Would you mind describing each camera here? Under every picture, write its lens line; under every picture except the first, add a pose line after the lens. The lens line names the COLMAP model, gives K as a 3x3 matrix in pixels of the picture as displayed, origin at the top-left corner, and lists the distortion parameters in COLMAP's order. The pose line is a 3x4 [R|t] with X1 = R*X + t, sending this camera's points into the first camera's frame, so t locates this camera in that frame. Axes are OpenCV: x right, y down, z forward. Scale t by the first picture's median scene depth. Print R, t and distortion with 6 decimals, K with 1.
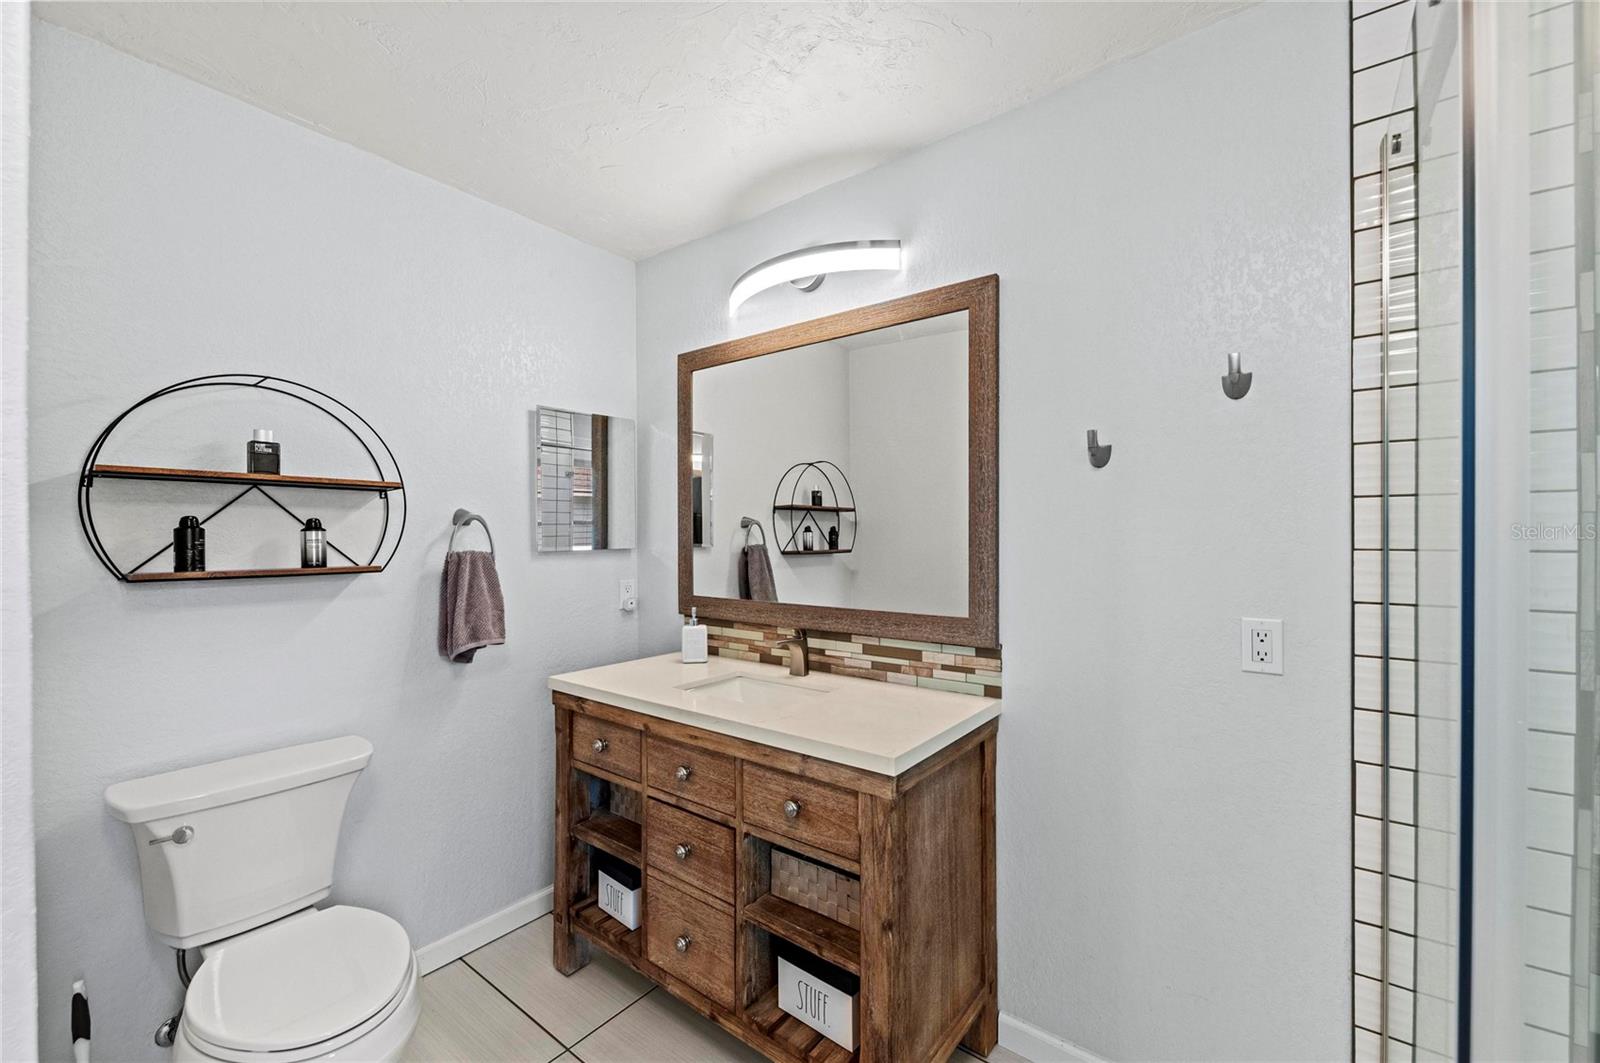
lens RADIAL K [[639.7, 0, 808.6], [0, 639.7, 538.2], [0, 0, 1]] dist [0.016539, -0.007412]
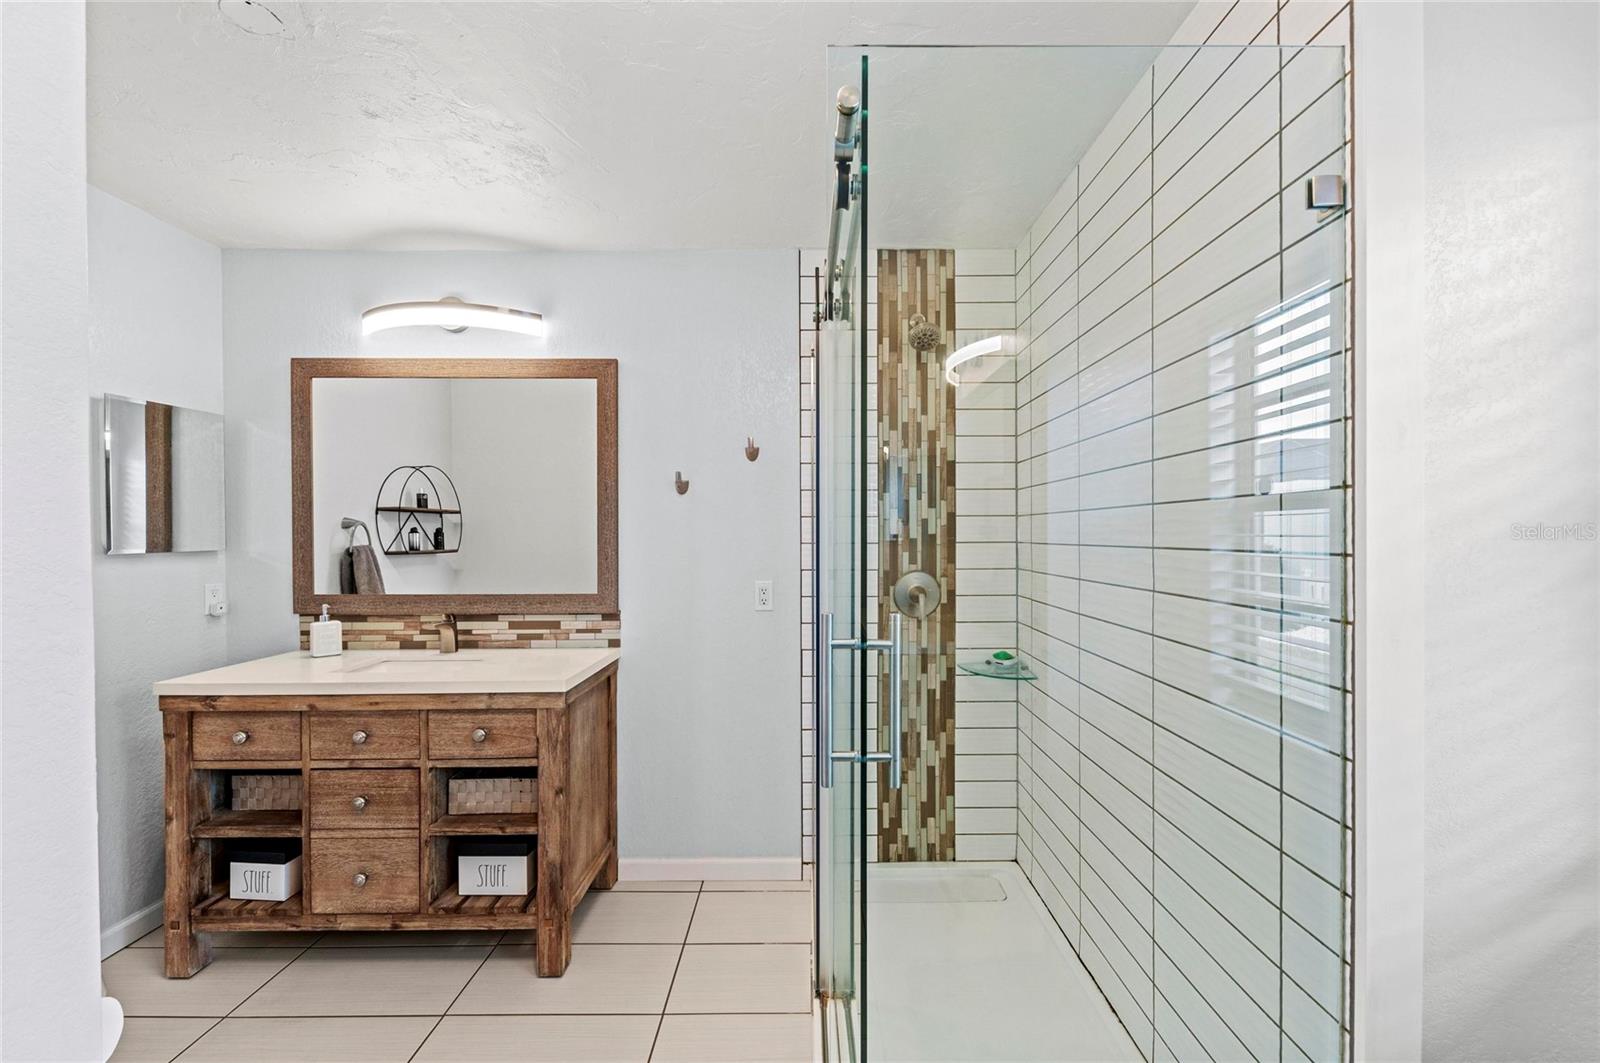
lens RADIAL K [[639.7, 0, 808.6], [0, 639.7, 538.2], [0, 0, 1]] dist [0.016539, -0.007412]
pose [[0.793566, -0.002373, 0.608480, -0.232187], [0.002944, 0.999996, 0.000060, 0.001310], [-0.608478, 0.001744, 0.793569, -0.399461]]
